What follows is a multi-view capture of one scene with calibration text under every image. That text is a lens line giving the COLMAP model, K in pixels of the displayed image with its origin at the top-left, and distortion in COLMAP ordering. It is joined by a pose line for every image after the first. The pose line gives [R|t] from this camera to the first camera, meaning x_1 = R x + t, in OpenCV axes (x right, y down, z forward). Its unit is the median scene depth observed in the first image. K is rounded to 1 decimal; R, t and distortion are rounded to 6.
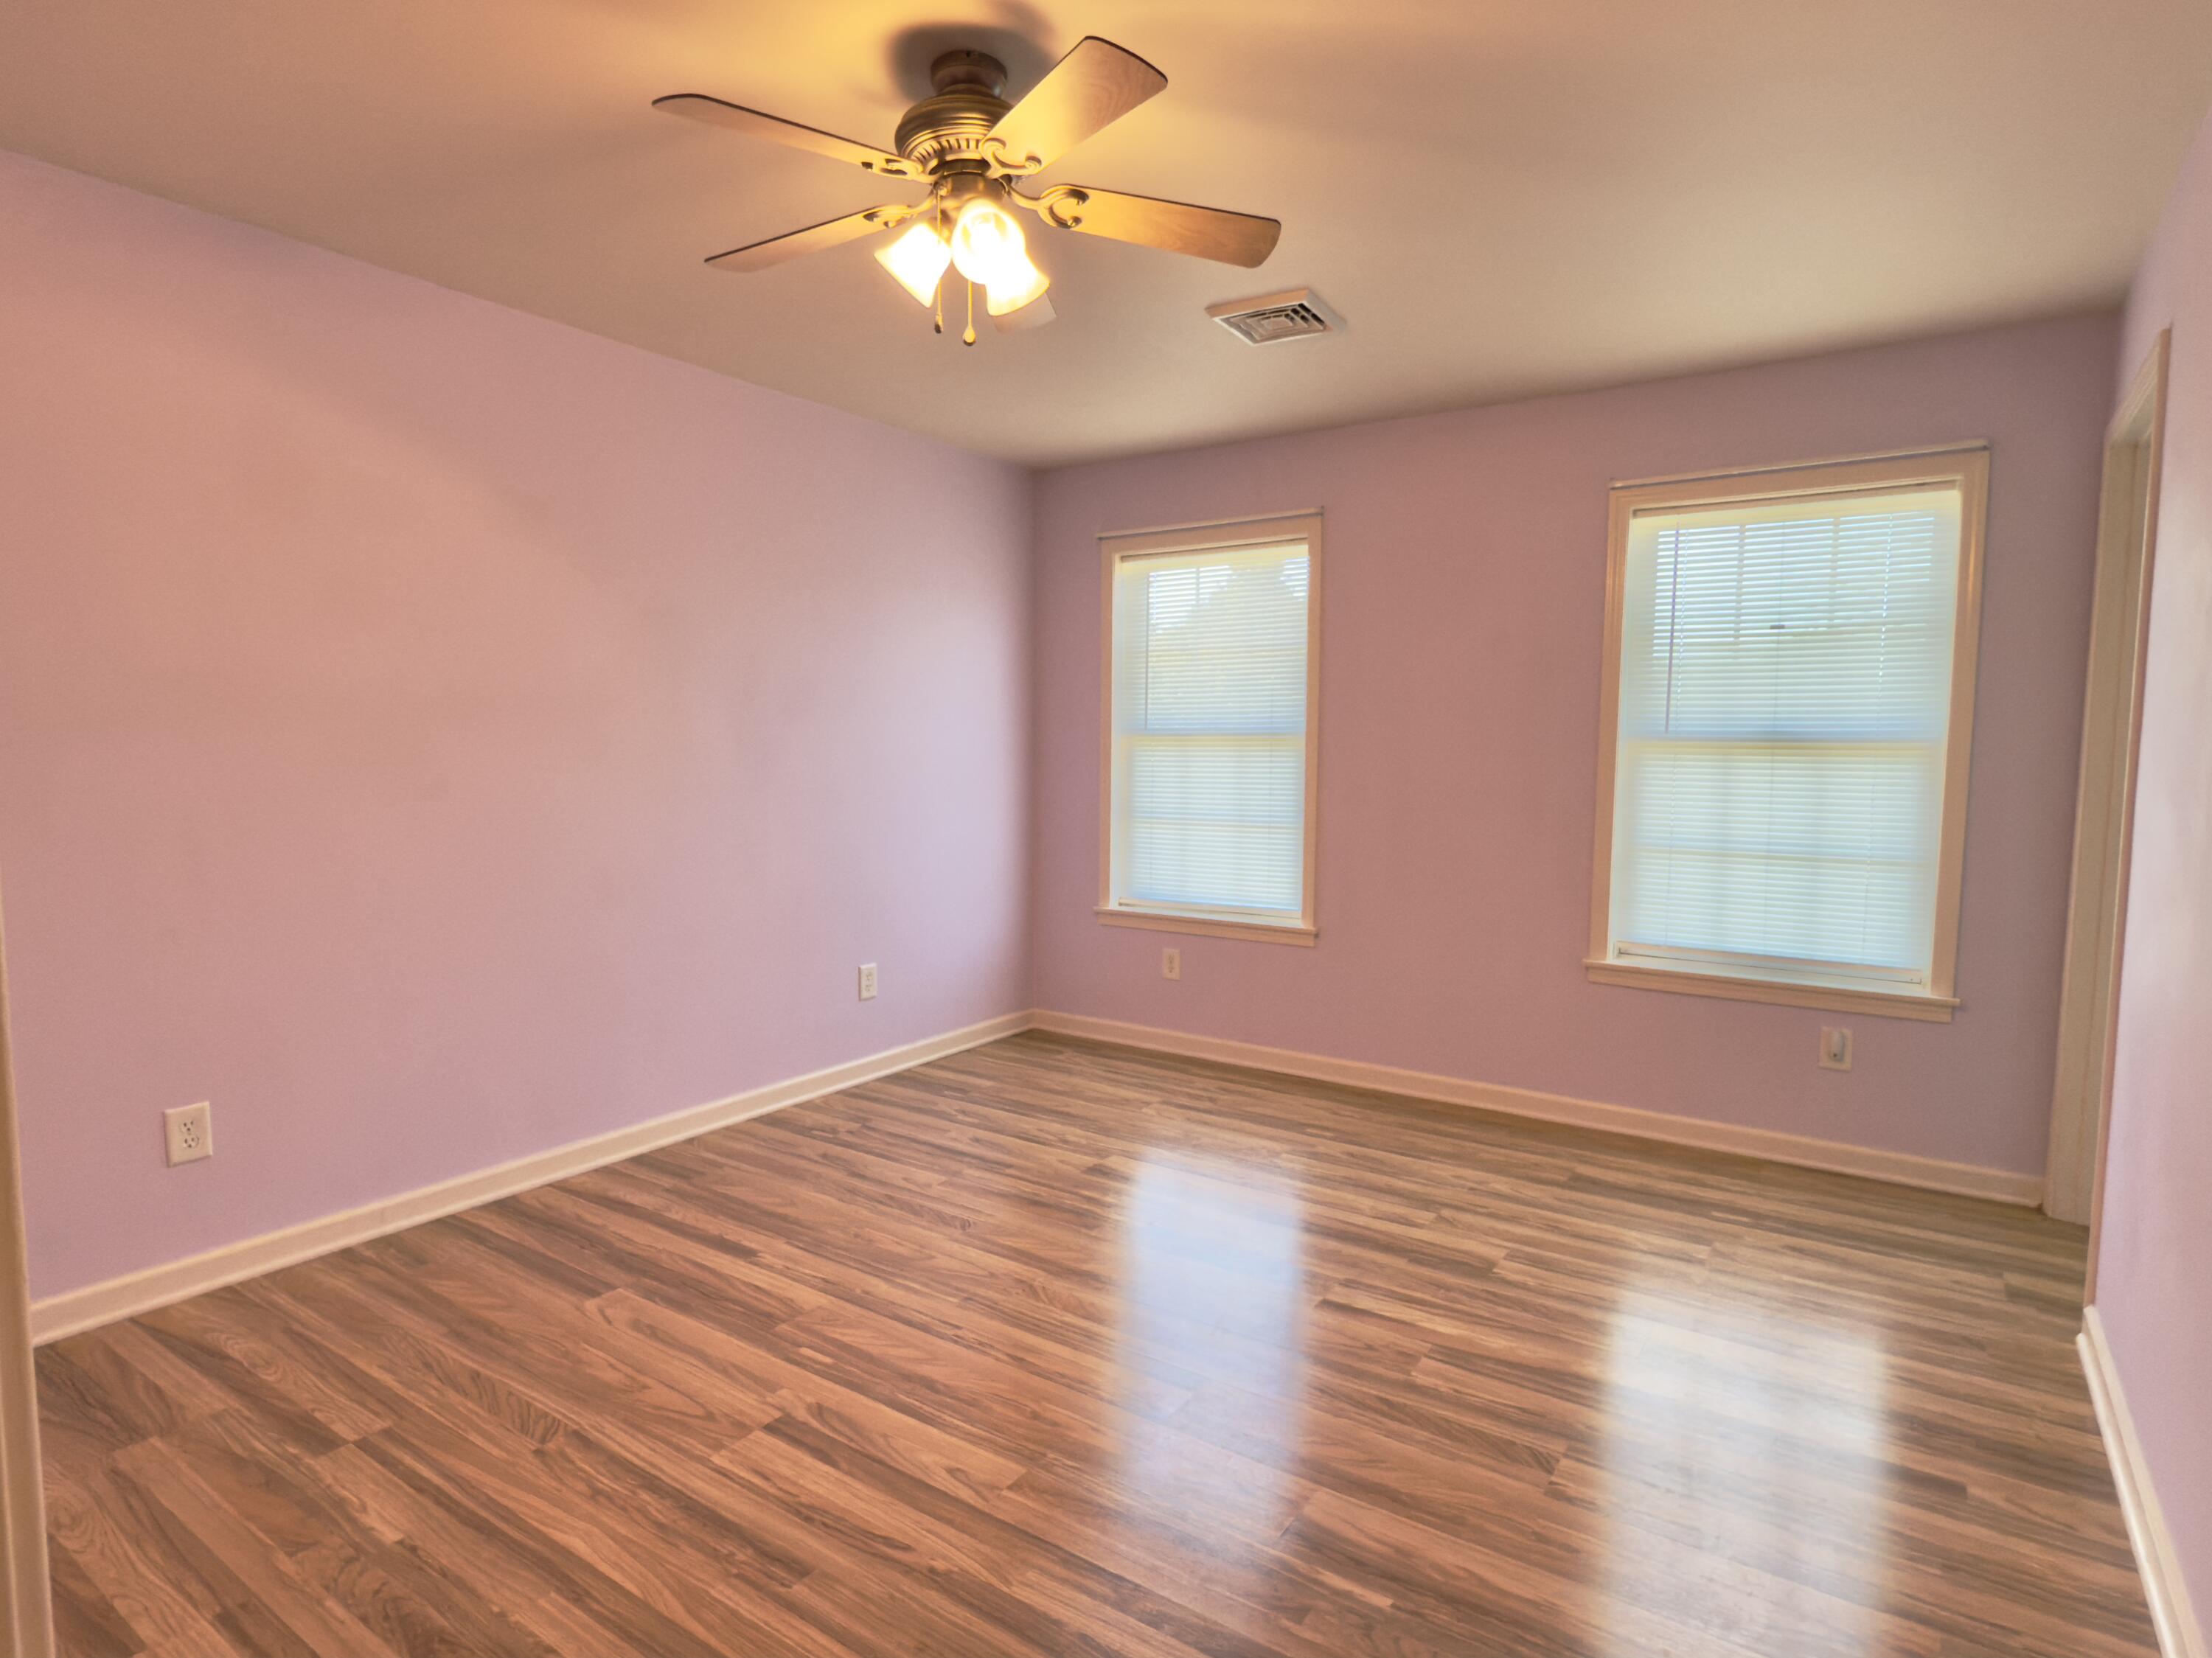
lens RADIAL K [[1183.7, 0, 1114.8], [0, 1183.7, 837.2], [0, 0, 1]] dist [0.003931, -0.002171]
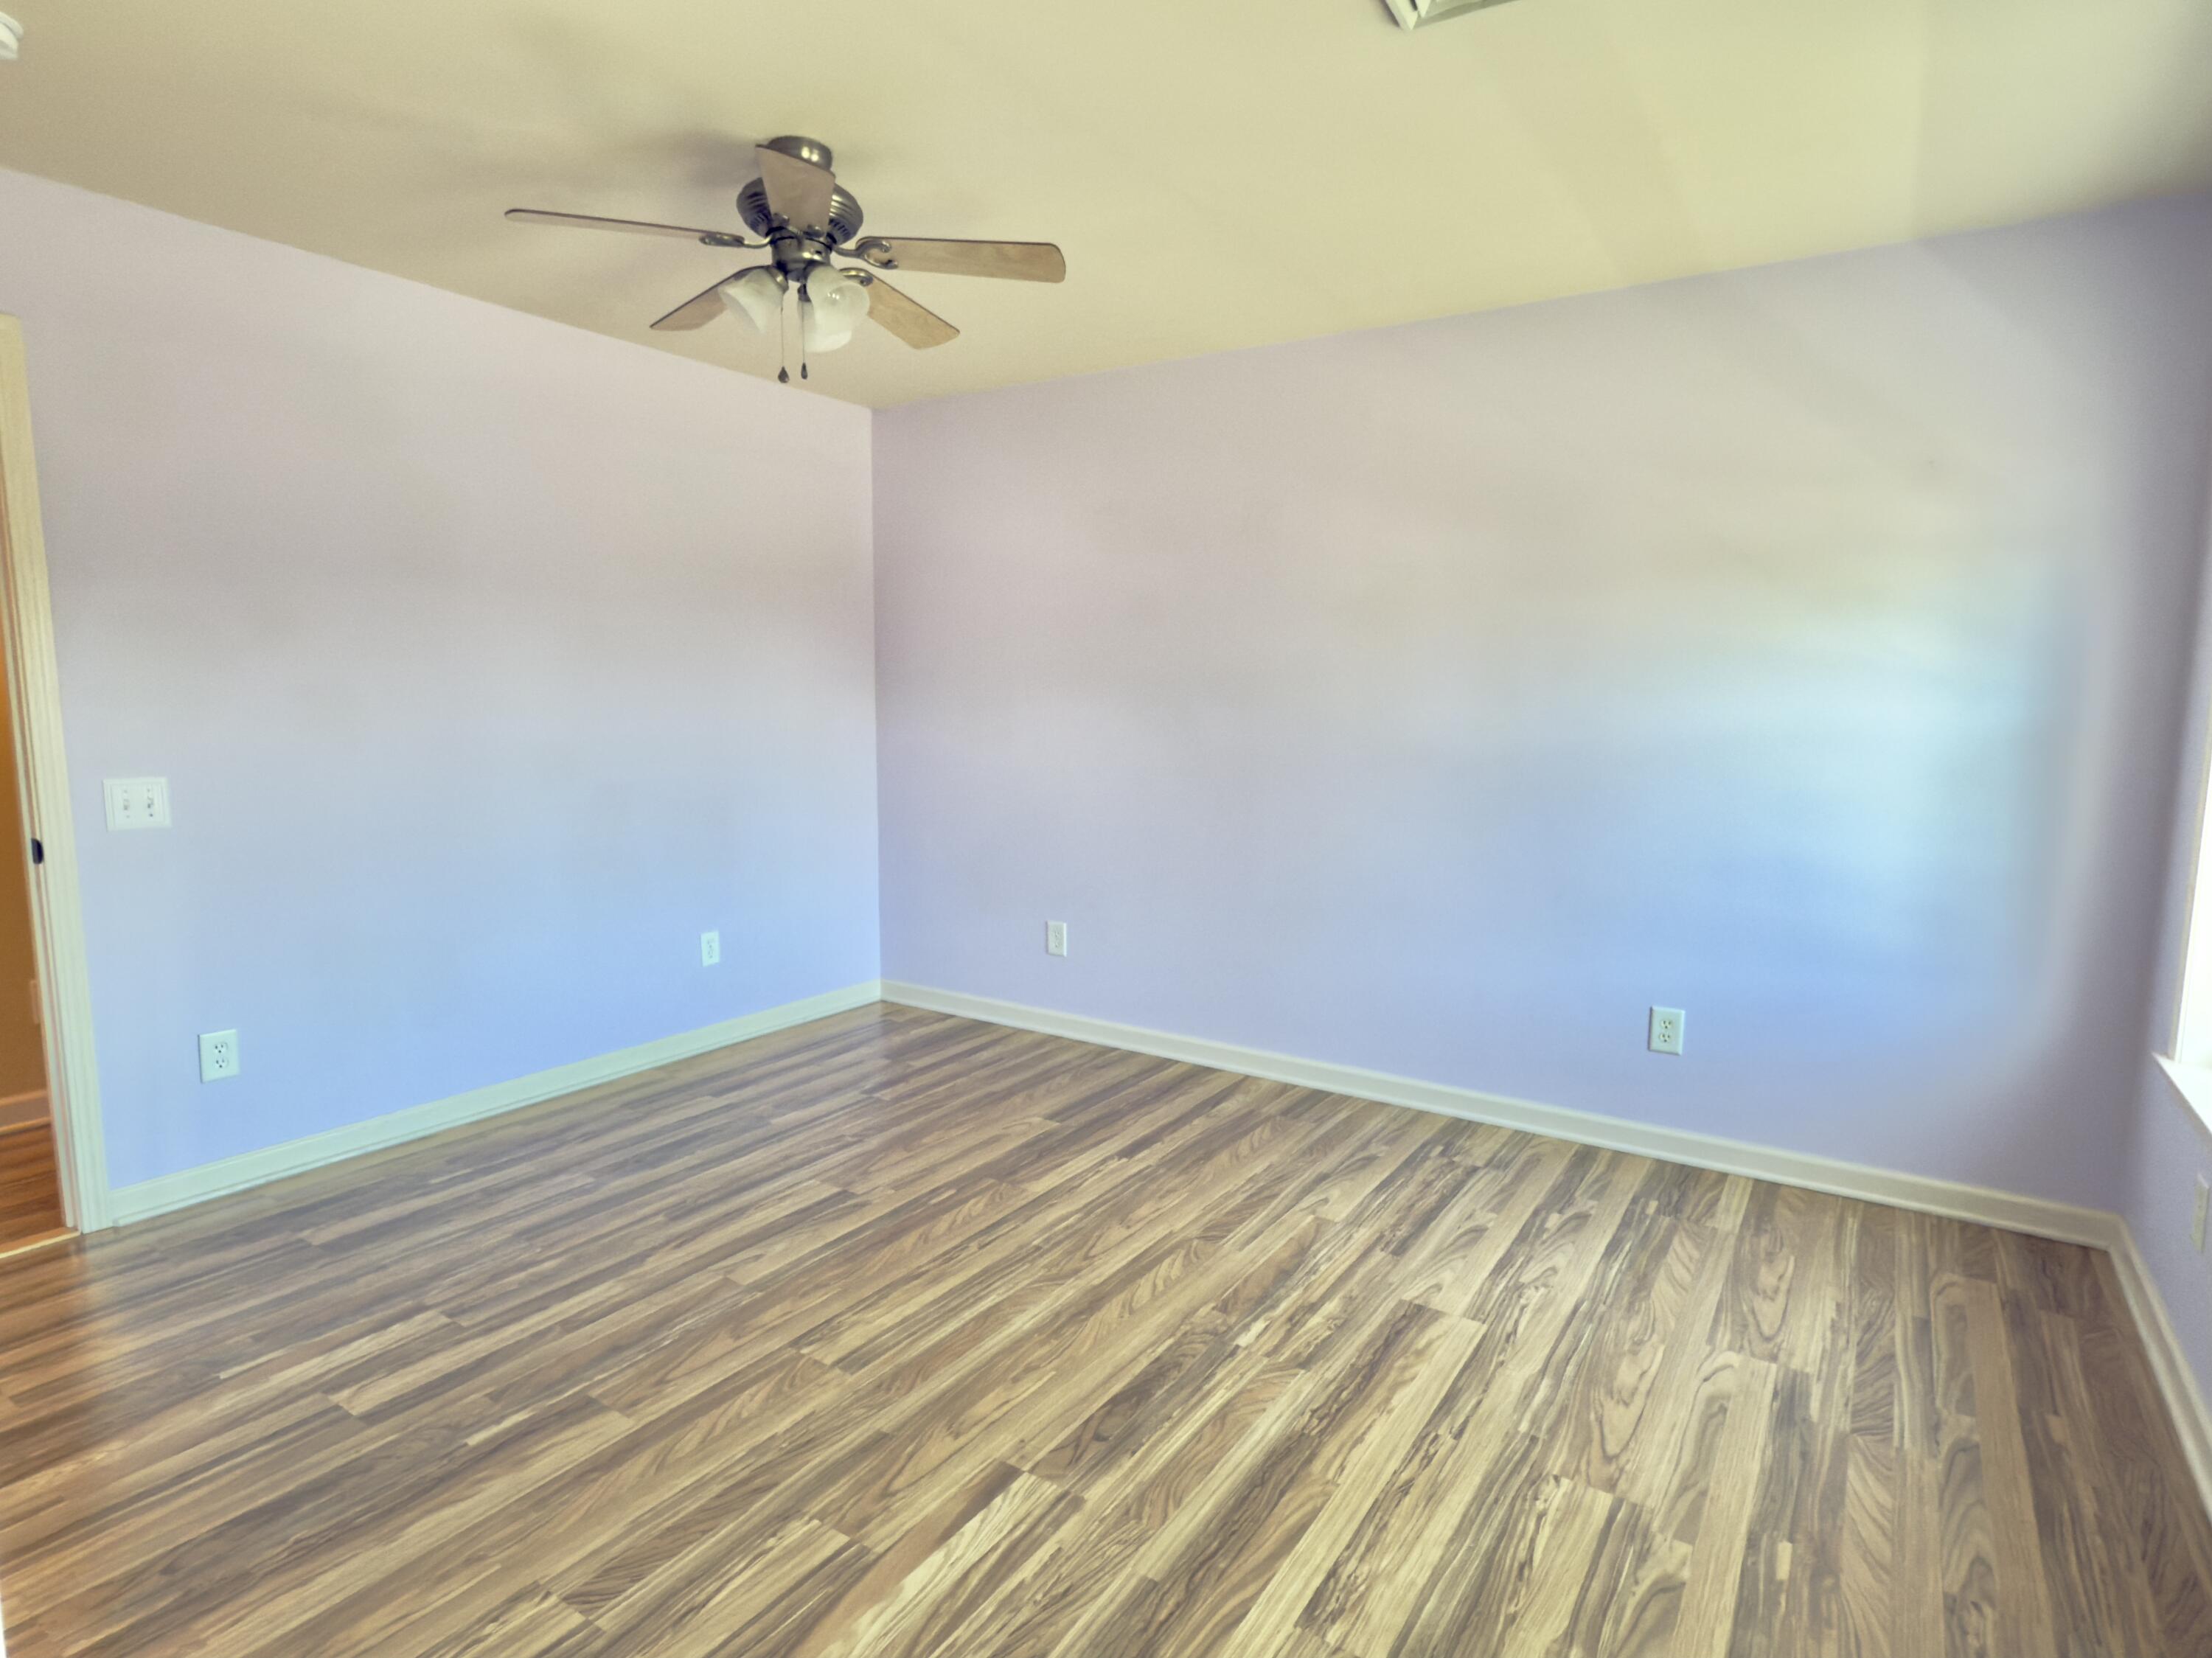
lens RADIAL K [[1183.7, 0, 1115.3], [0, 1183.7, 855.2], [0, 0, 1]] dist [0.003931, -0.002171]
pose [[0.015873, 0.129435, -0.991461, 0.745066], [-0.090303, 0.987719, 0.127501, -0.078367], [0.995788, 0.087508, 0.027366, 0.867834]]
